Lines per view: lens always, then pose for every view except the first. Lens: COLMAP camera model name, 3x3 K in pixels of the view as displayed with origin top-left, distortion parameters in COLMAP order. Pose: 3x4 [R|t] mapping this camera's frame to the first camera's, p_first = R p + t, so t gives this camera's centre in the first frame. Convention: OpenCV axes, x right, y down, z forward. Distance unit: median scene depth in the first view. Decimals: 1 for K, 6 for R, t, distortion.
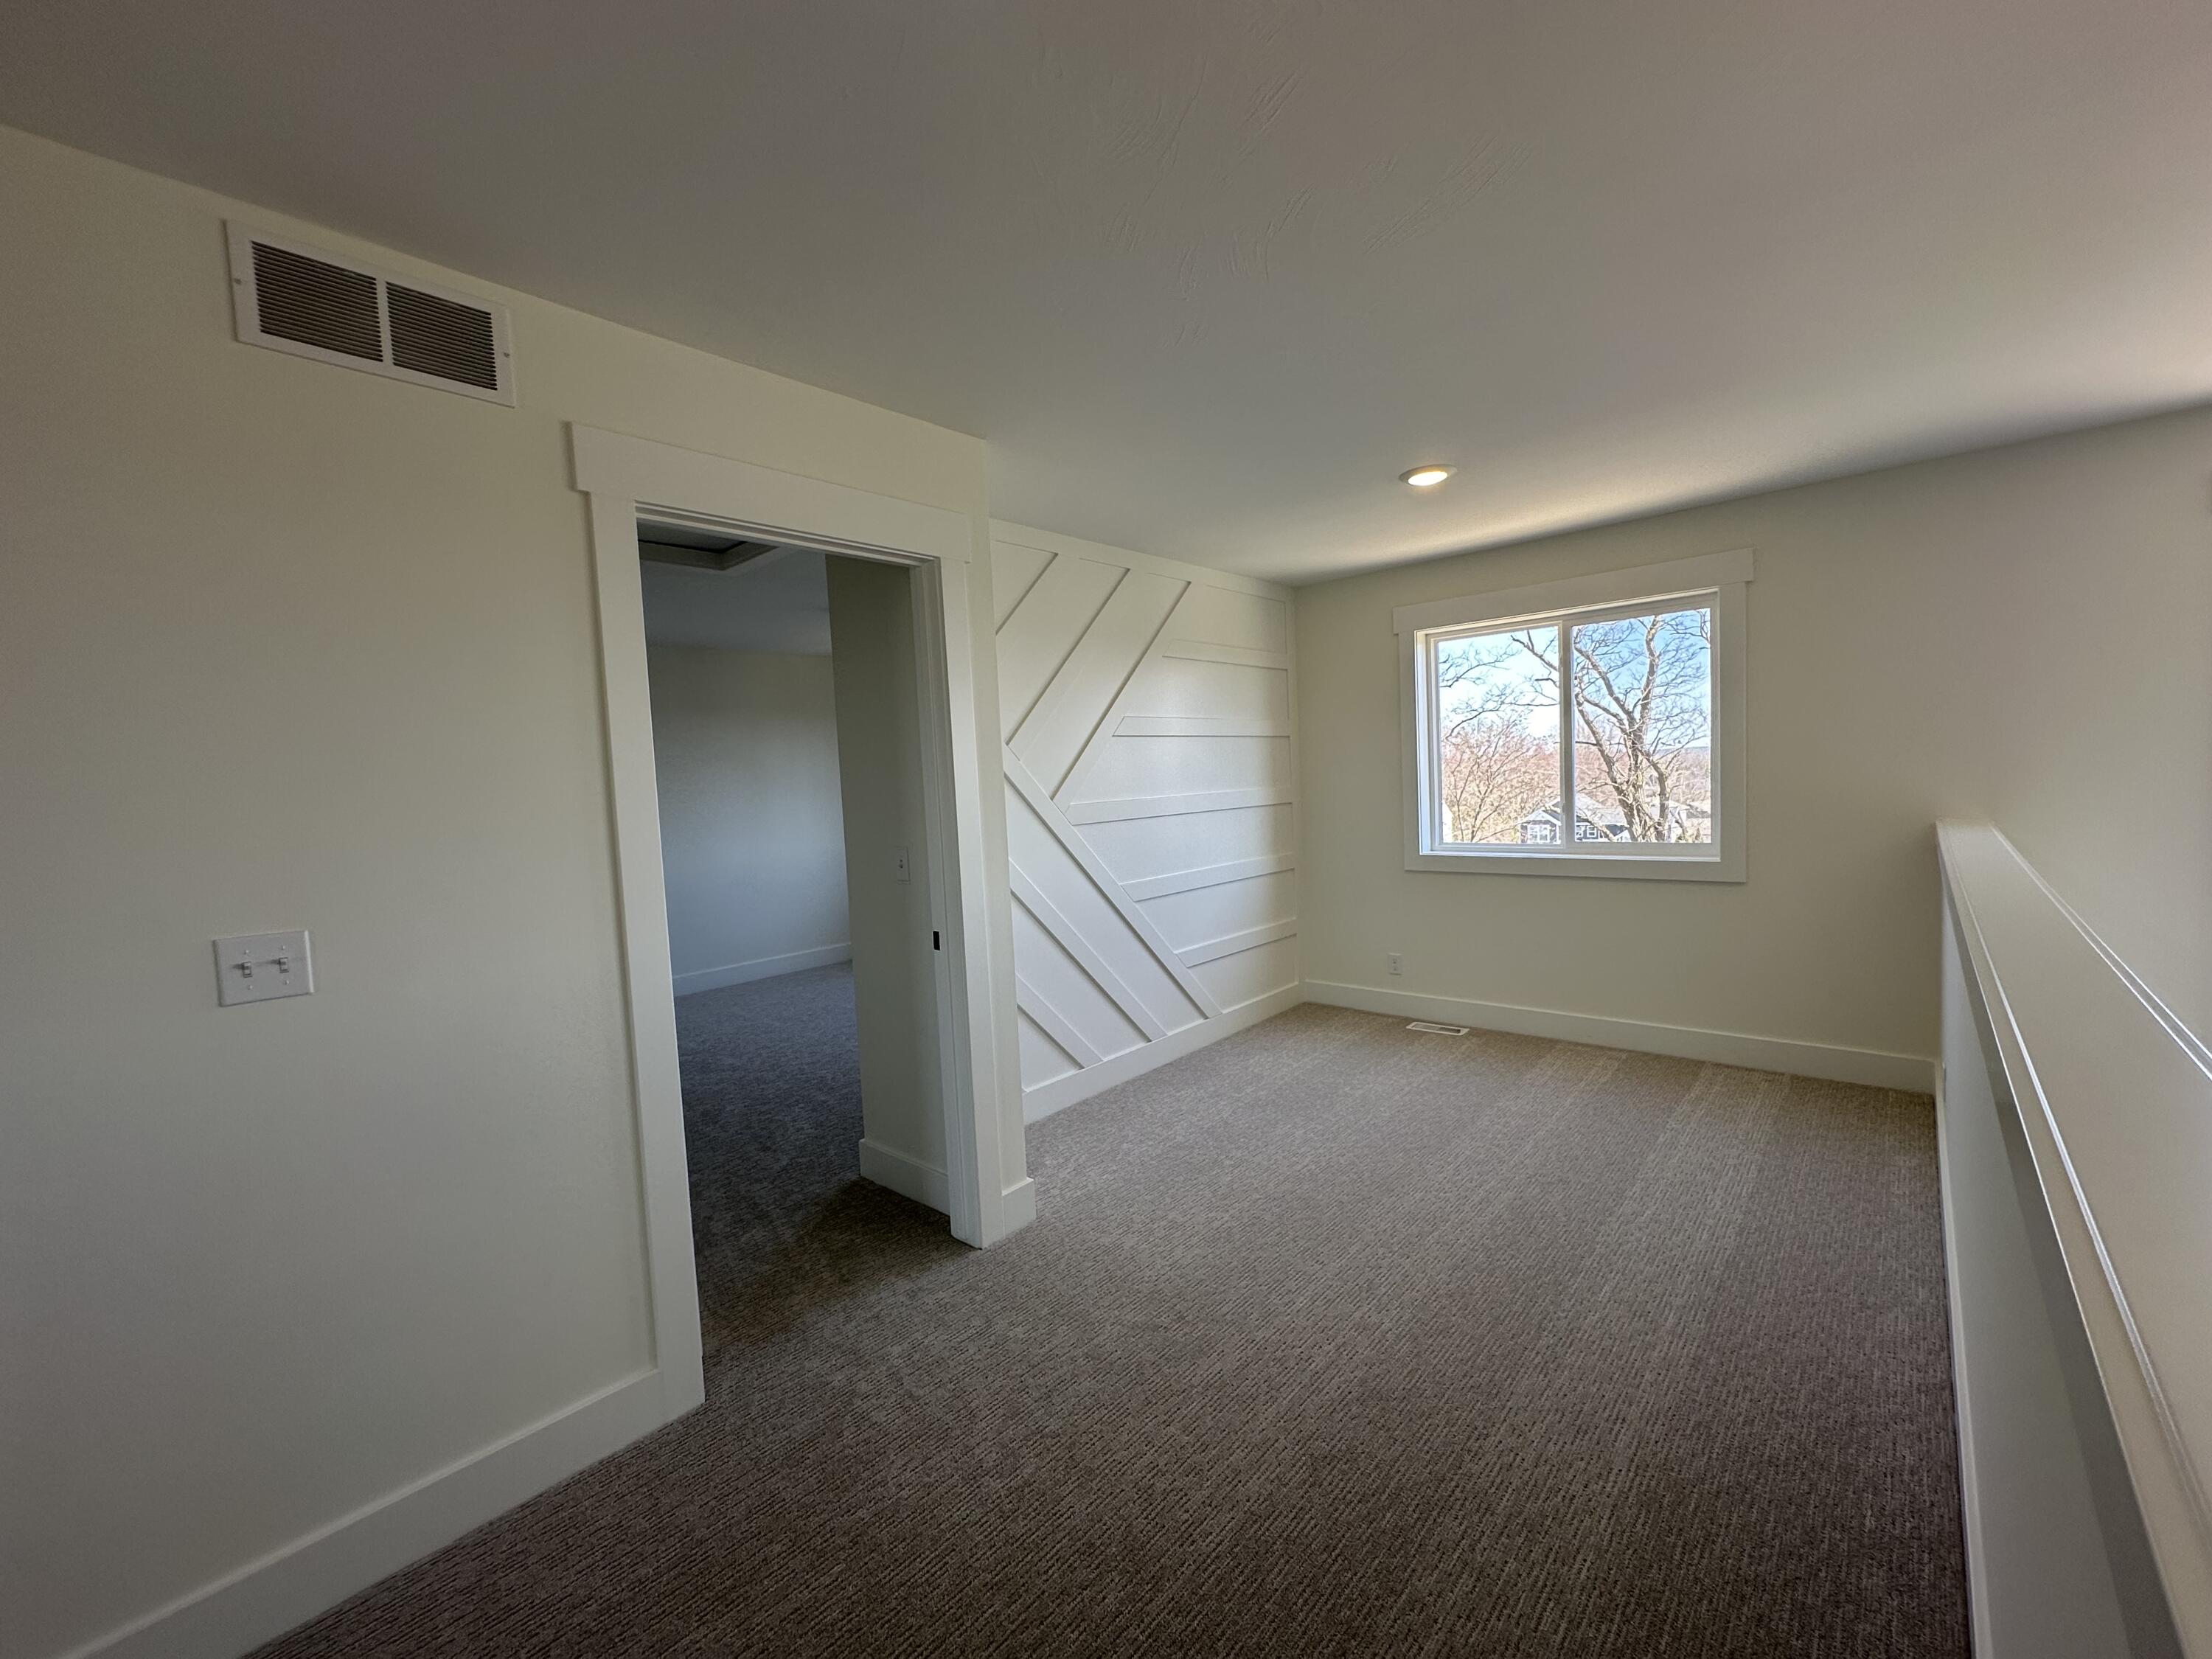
lens RADIAL K [[891.7, 0, 1106.0], [0, 891.7, 829.5], [0, 0, 1]] dist [-0.001910, 0.000637]
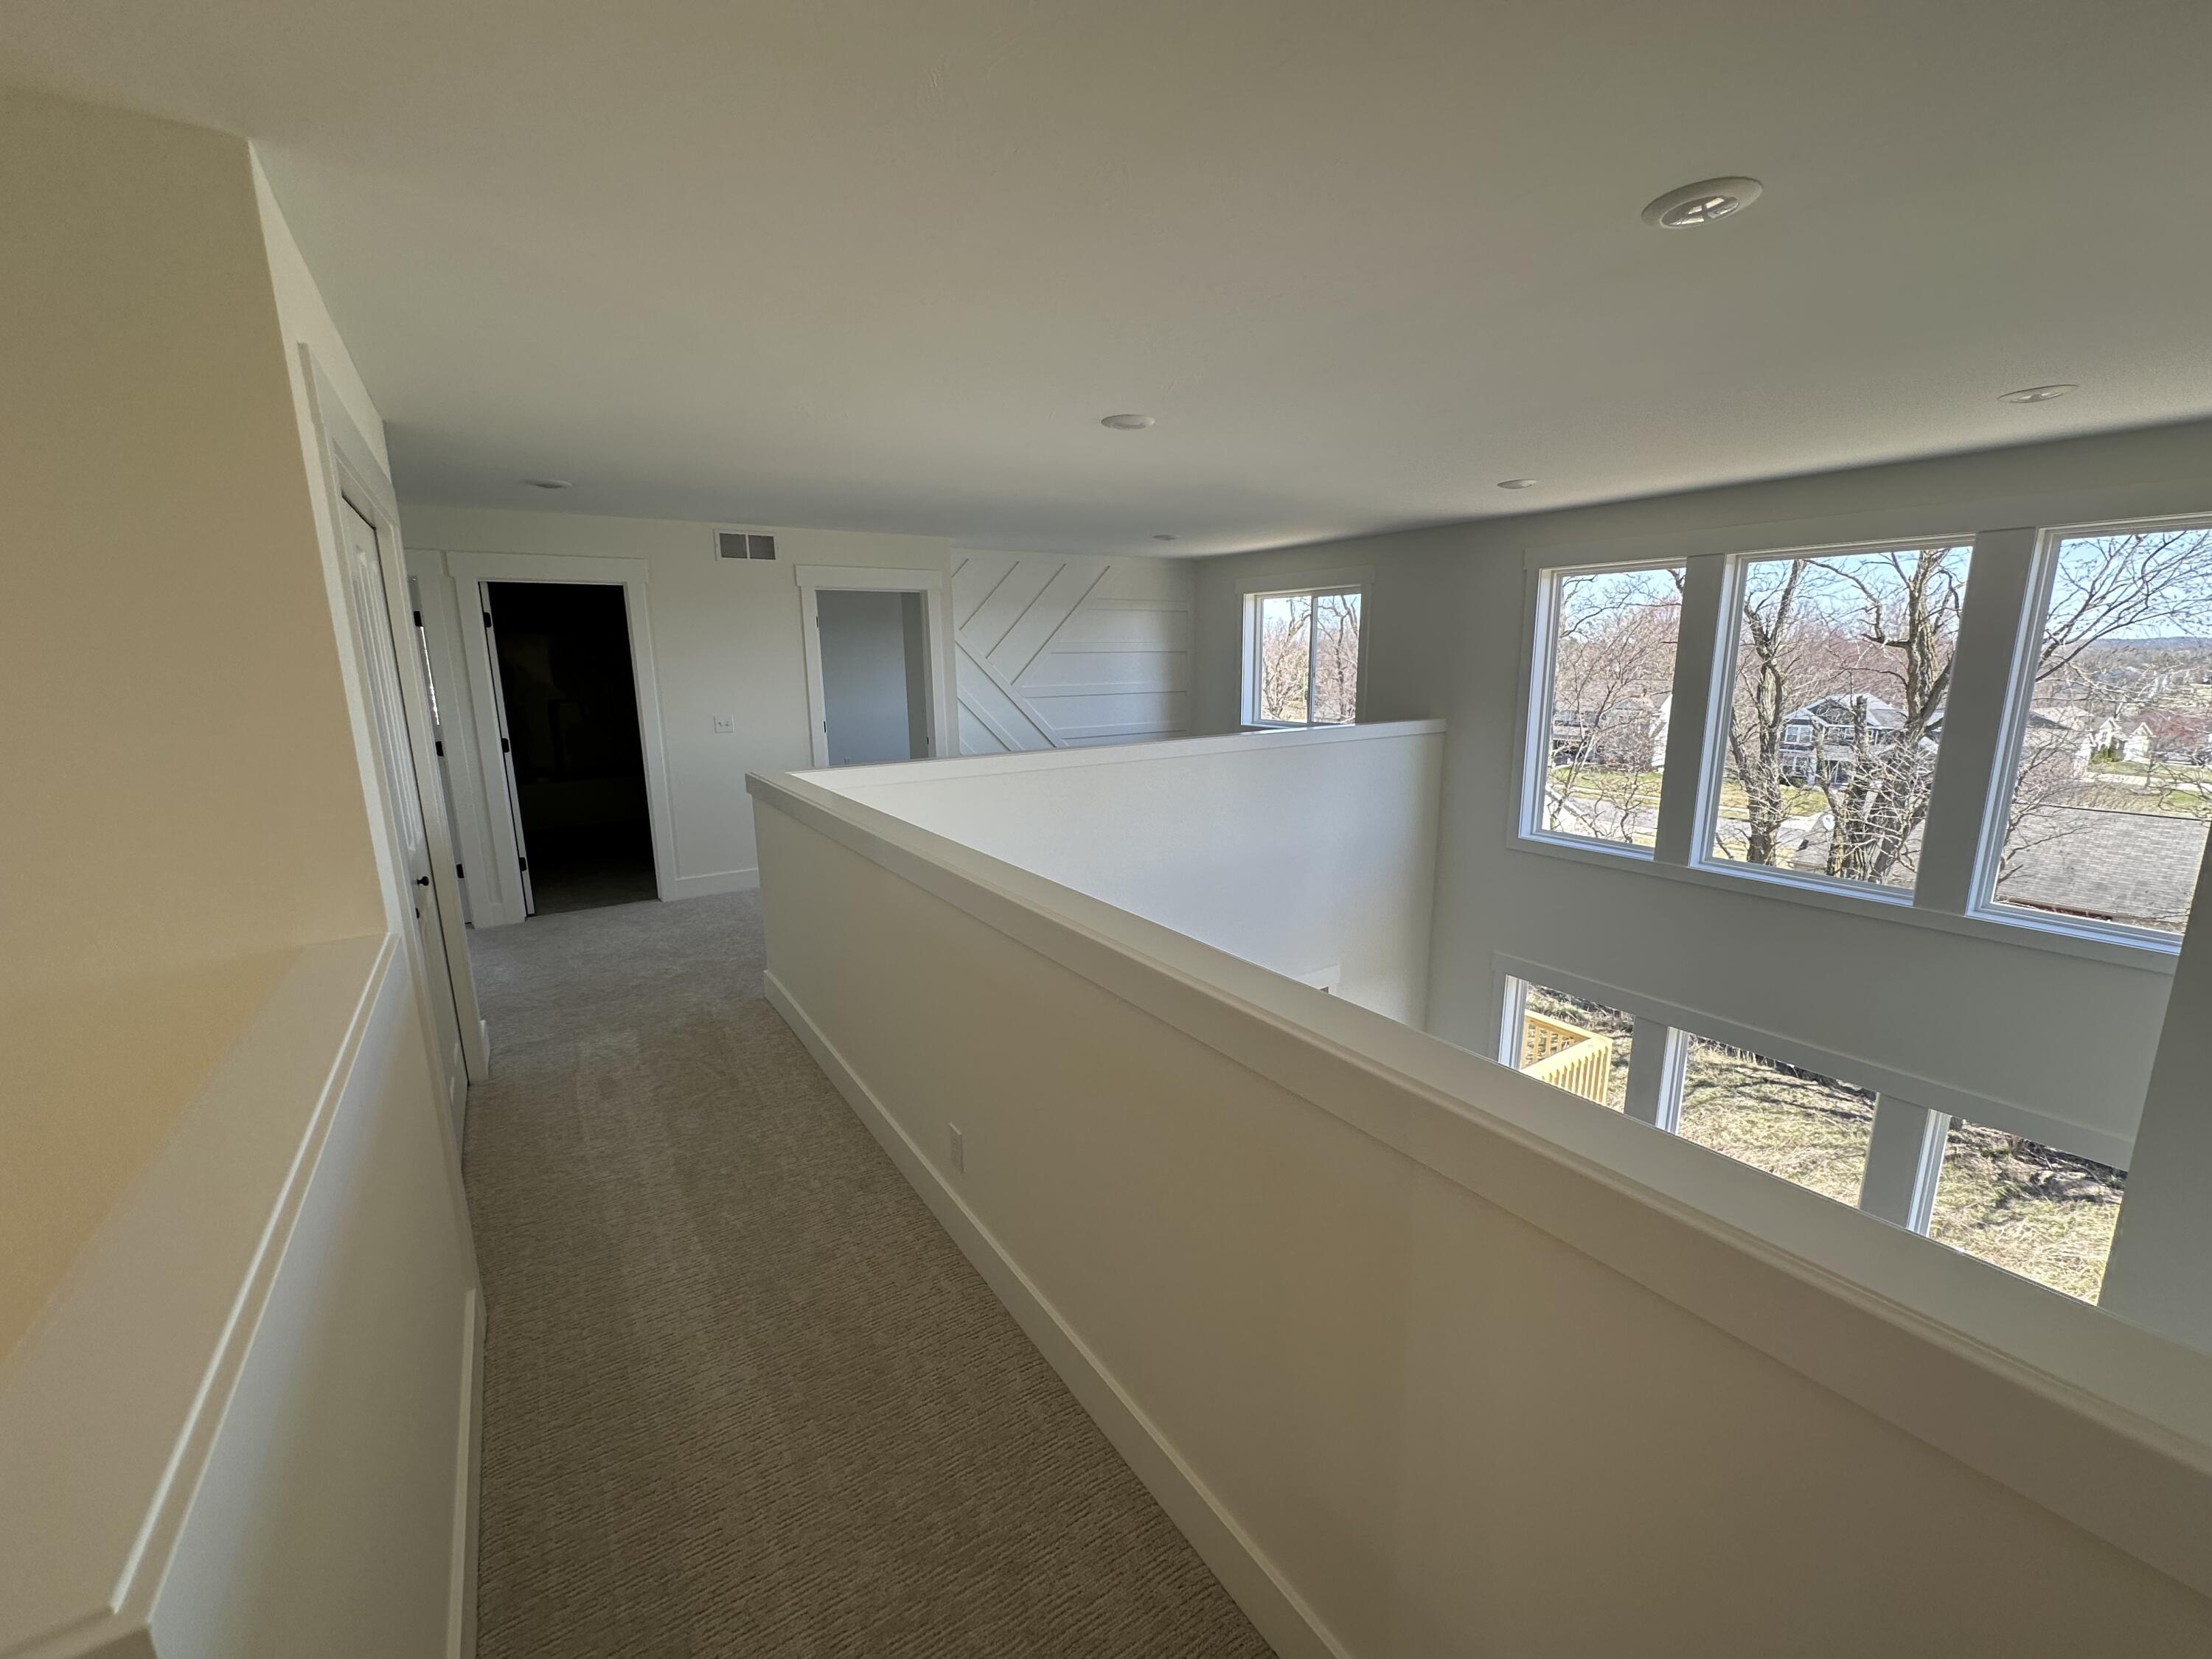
lens RADIAL K [[891.7, 0, 1106.0], [0, 891.7, 829.5], [0, 0, 1]] dist [-0.001910, 0.000637]
pose [[0.968200, 0.085027, -0.235285, 0.650073], [-0.050157, 0.987350, 0.150411, -0.023809], [0.245098, -0.133827, 0.960217, -0.955819]]
